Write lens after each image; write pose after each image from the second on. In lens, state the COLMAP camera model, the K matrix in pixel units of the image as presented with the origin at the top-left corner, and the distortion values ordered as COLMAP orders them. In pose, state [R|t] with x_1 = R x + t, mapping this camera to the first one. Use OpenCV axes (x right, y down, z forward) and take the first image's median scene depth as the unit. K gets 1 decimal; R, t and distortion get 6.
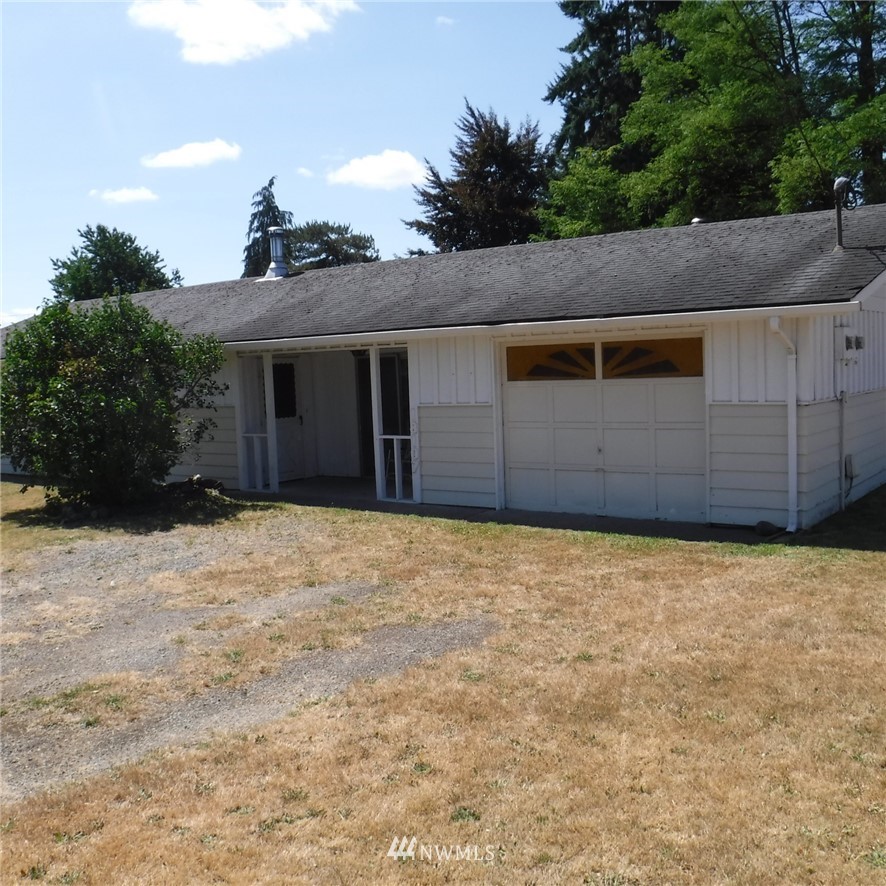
lens RADIAL K [[964.2, 0, 438.5], [0, 964.2, 457.4], [0, 0, 1]] dist [-0.110079, 0.037340]
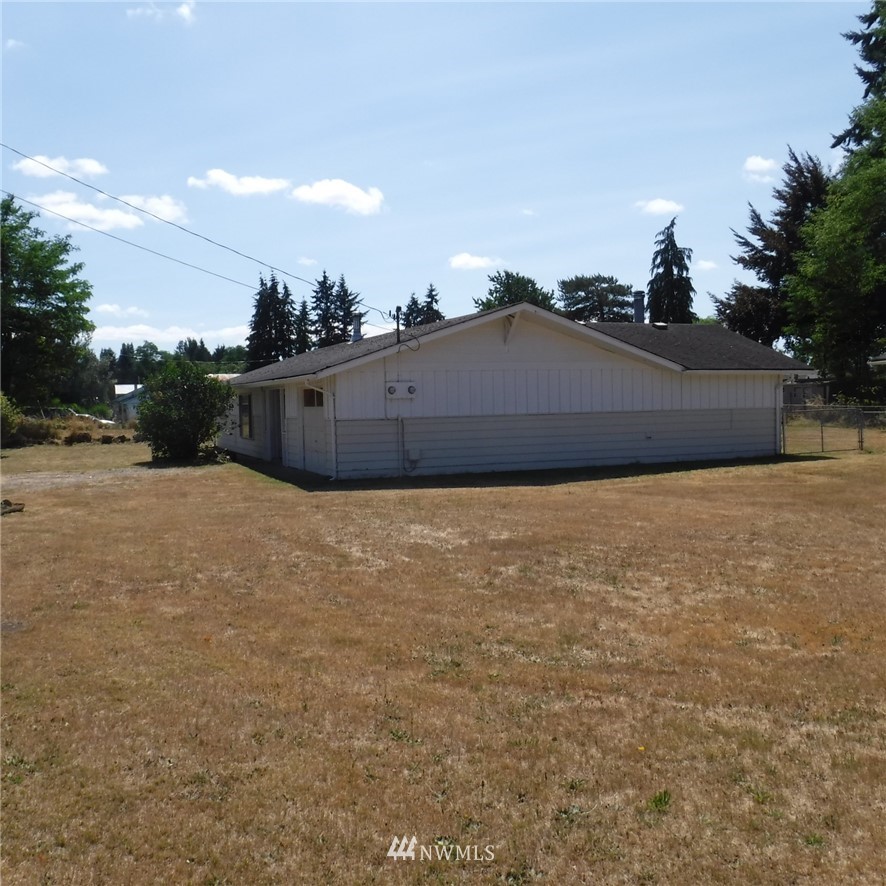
lens RADIAL K [[964.2, 0, 438.5], [0, 964.2, 457.4], [0, 0, 1]] dist [-0.110079, 0.037340]
pose [[0.850229, 0.049885, -0.524044, 0.222822], [-0.059193, 0.998246, -0.001012, 0.002159], [0.523075, 0.031880, 0.851690, -0.094367]]
